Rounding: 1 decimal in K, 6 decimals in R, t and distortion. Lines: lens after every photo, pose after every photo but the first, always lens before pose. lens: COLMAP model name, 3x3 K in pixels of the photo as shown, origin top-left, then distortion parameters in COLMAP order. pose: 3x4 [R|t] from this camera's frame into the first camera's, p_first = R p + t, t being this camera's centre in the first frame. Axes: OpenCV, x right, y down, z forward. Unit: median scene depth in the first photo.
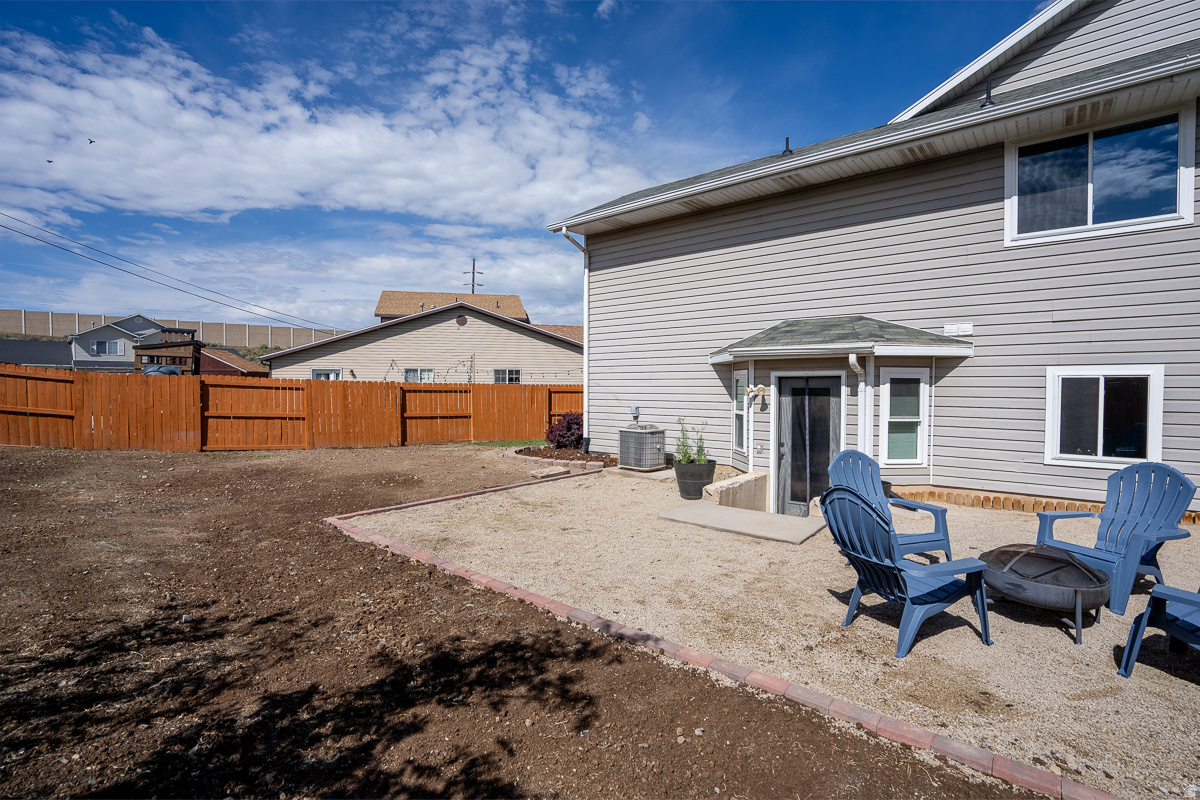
lens RADIAL K [[554.4, 0, 594.3], [0, 554.4, 400.2], [0, 0, 1]] dist [-0.062680, 0.023516]
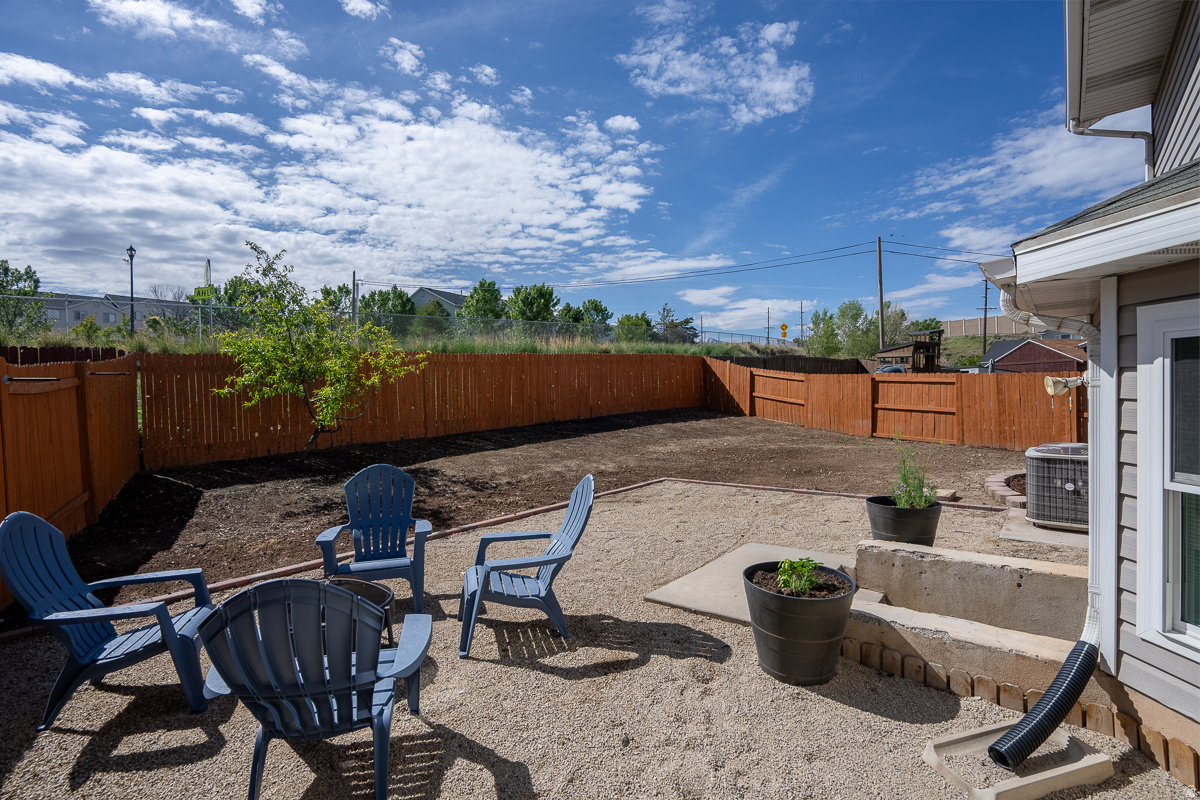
lens RADIAL K [[554.4, 0, 594.3], [0, 554.4, 400.2], [0, 0, 1]] dist [-0.062680, 0.023516]
pose [[-0.016395, 0.017757, -0.999708, 0.743846], [0.000410, 0.999842, 0.017752, -0.012433], [0.999866, -0.000119, -0.016400, 0.631728]]
